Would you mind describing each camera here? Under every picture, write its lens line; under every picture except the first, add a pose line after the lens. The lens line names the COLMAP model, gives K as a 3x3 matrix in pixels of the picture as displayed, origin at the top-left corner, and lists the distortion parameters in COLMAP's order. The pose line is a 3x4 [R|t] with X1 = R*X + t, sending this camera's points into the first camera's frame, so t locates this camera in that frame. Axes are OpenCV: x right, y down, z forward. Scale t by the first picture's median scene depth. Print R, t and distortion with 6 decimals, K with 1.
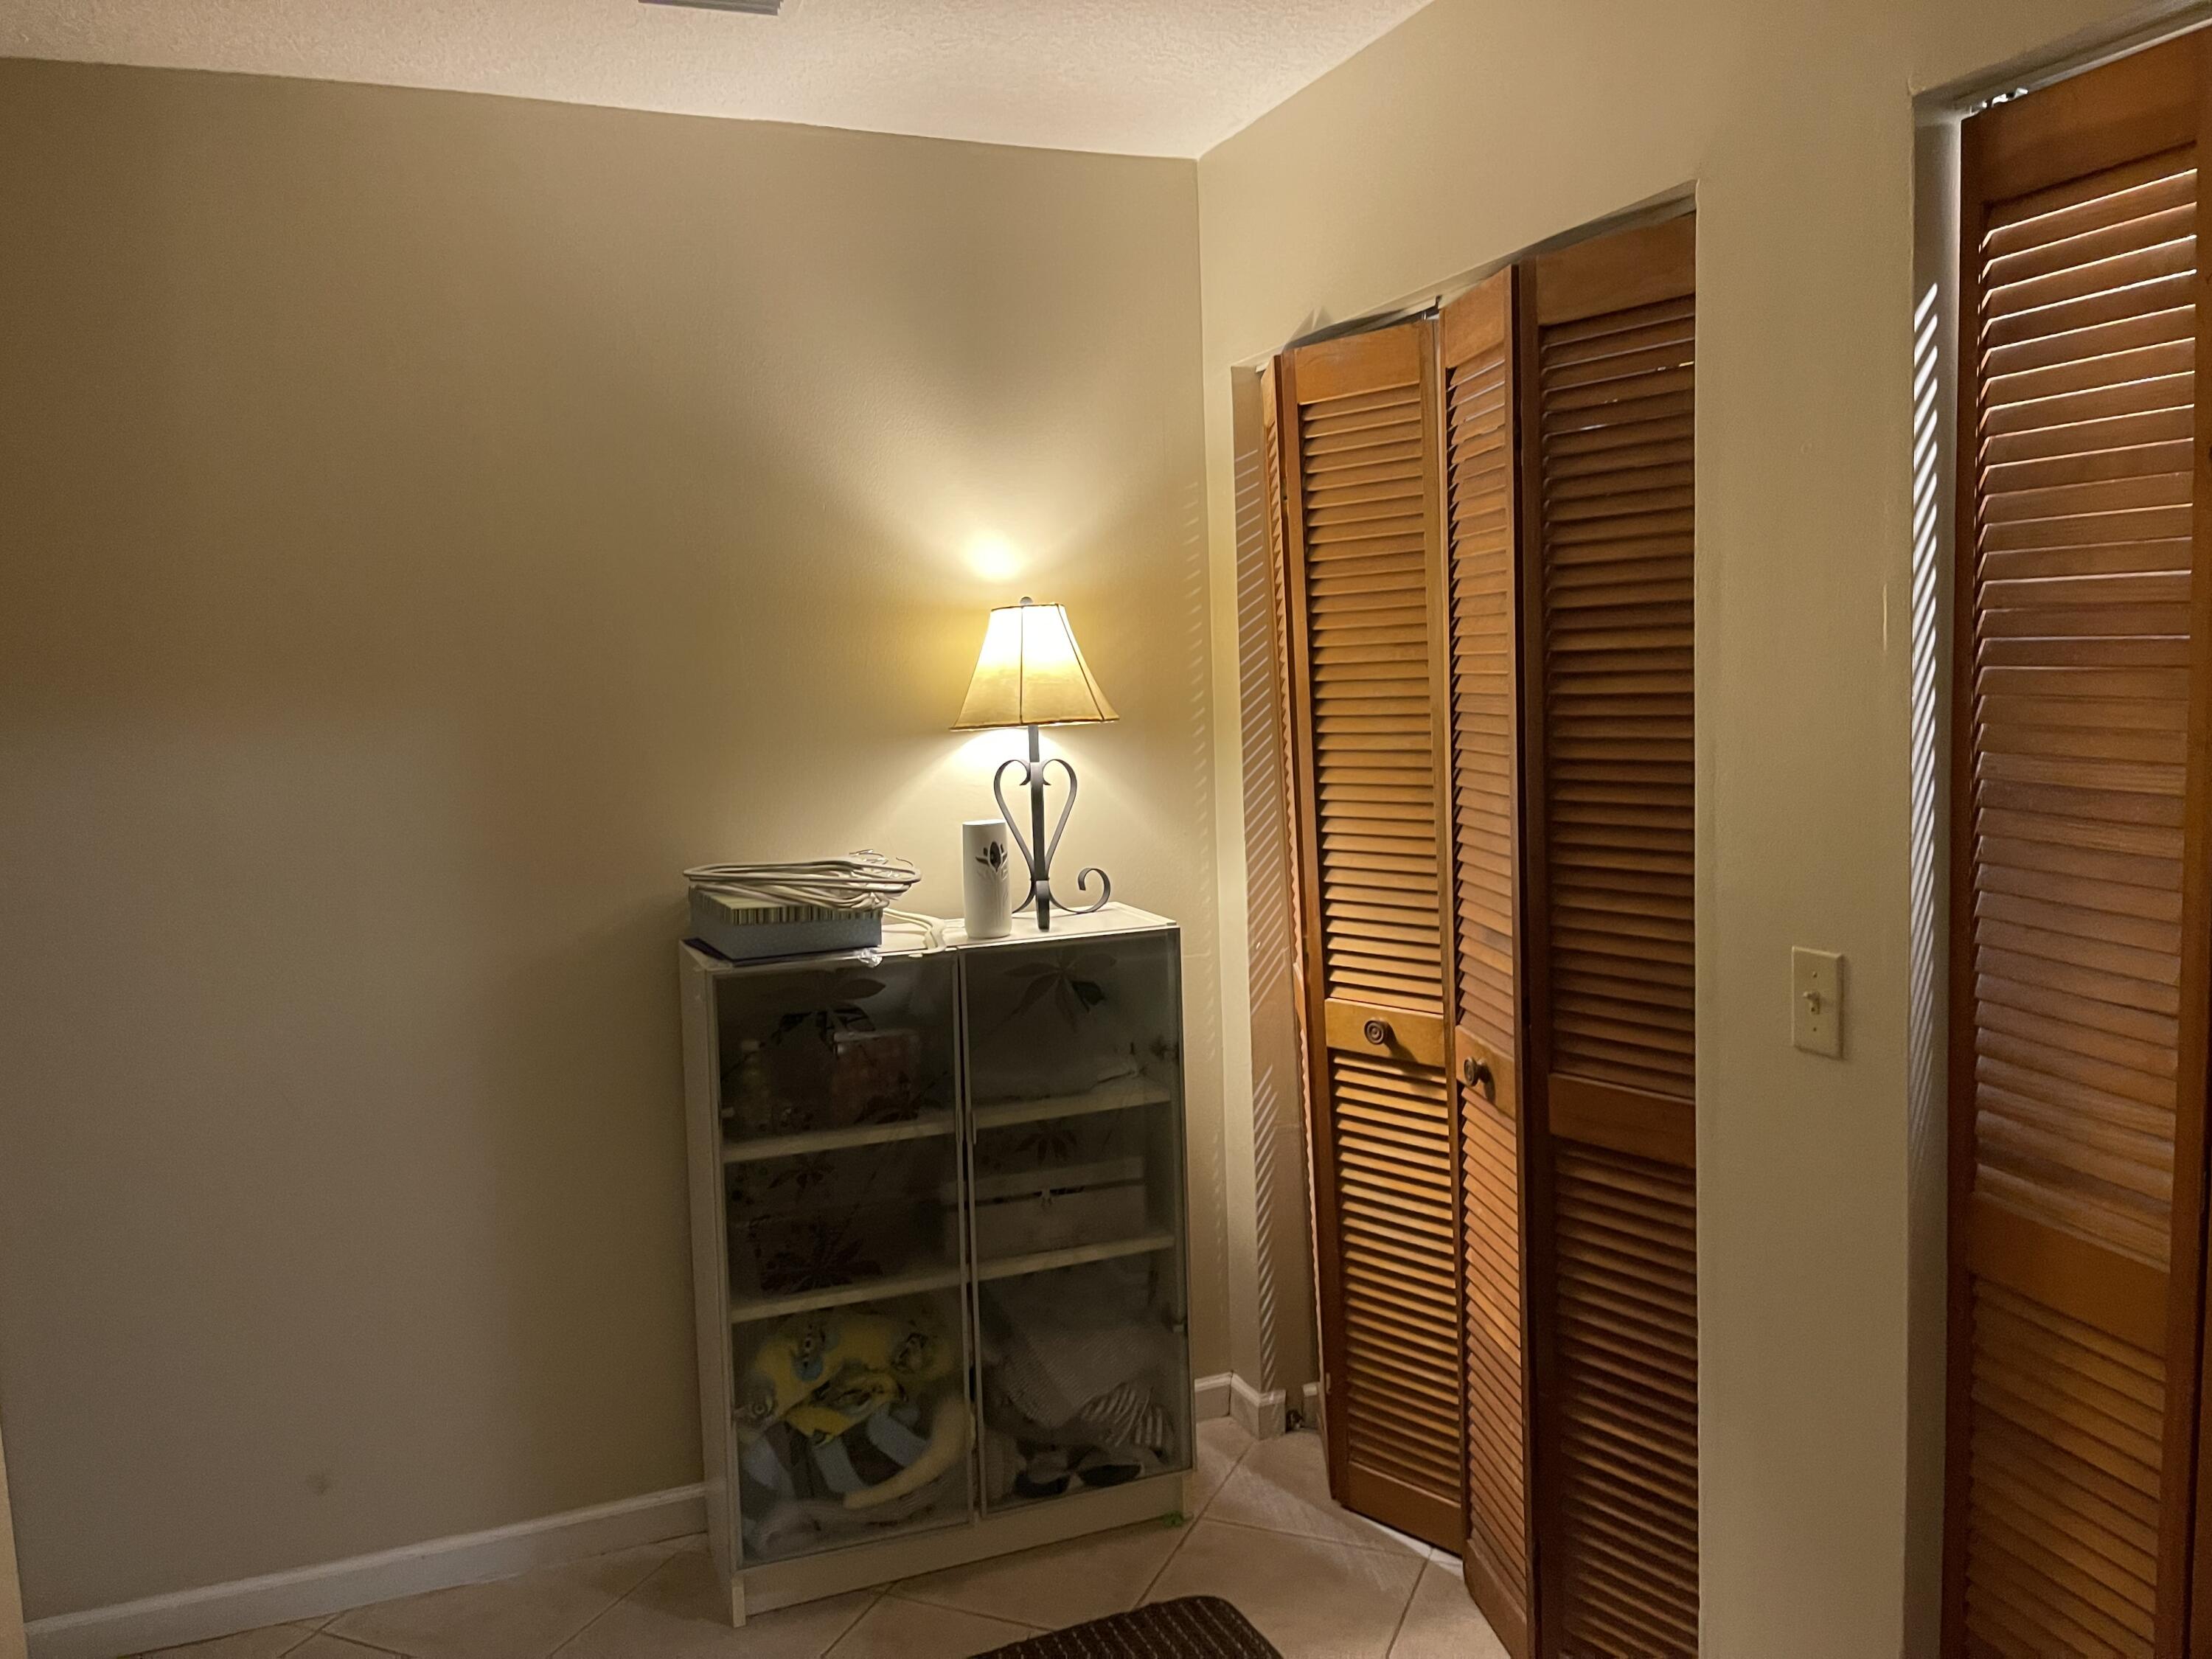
lens RADIAL K [[1664.5, 0, 1105.5], [0, 1664.5, 820.2], [0, 0, 1]] dist [0.078929, -0.099401]
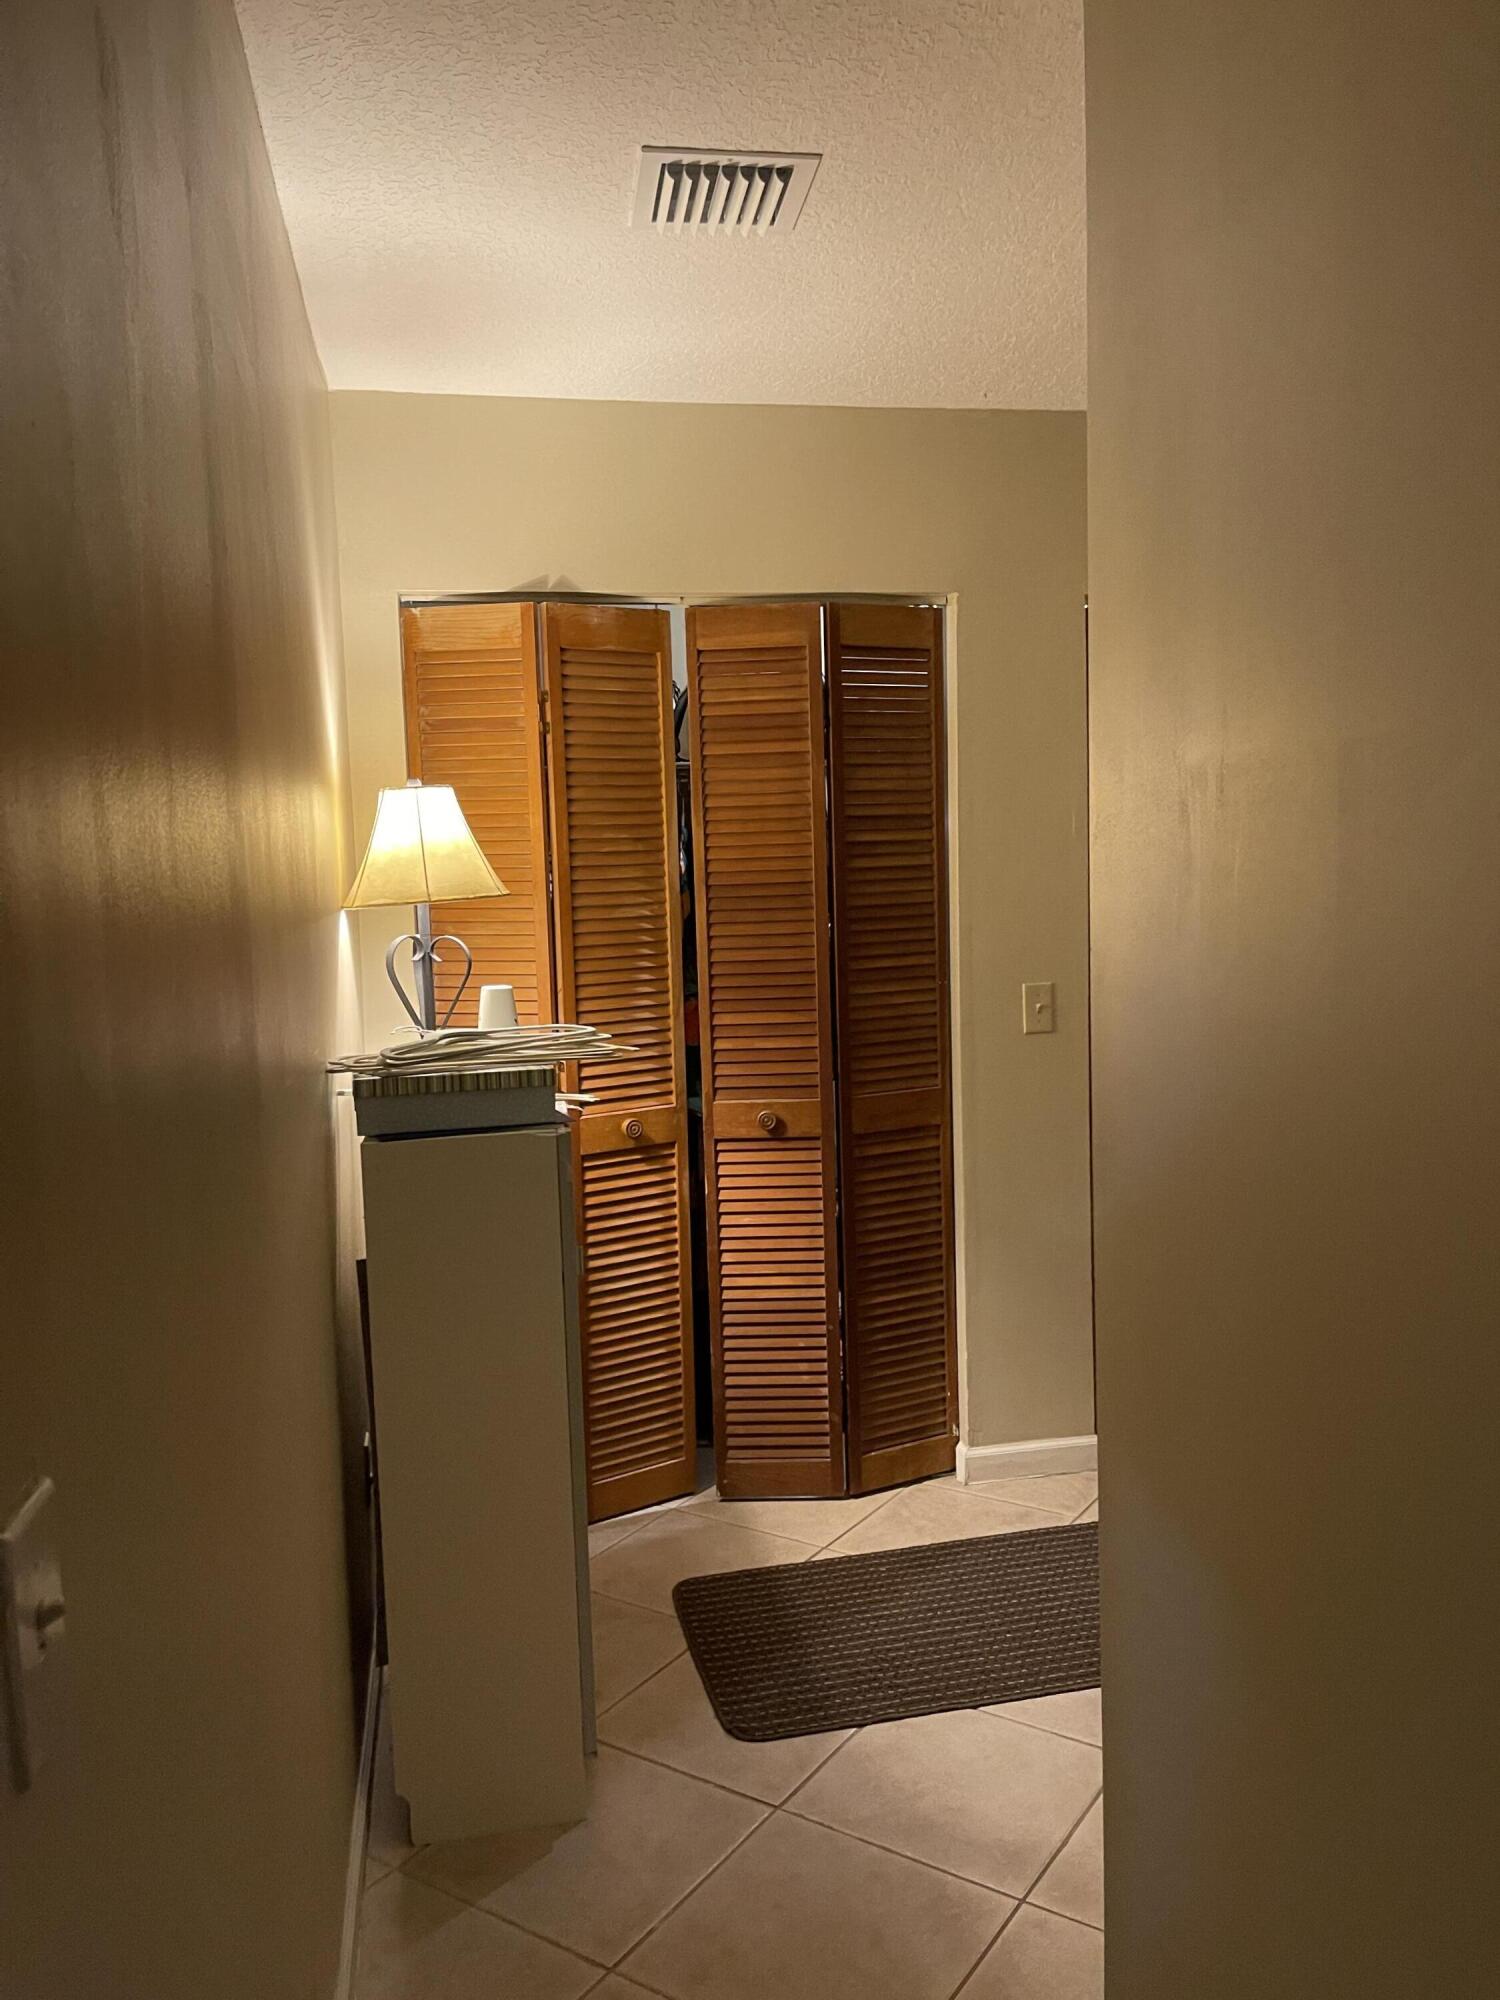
lens RADIAL K [[1504.9, 0, 756.6], [0, 1504.9, 1012.6], [0, 0, 1]] dist [0.078929, -0.099401]
pose [[0.185045, -0.056559, 0.981101, -1.250652], [0.118468, 0.992346, 0.034863, 0.006007], [-0.975563, 0.109778, 0.190329, 0.835978]]
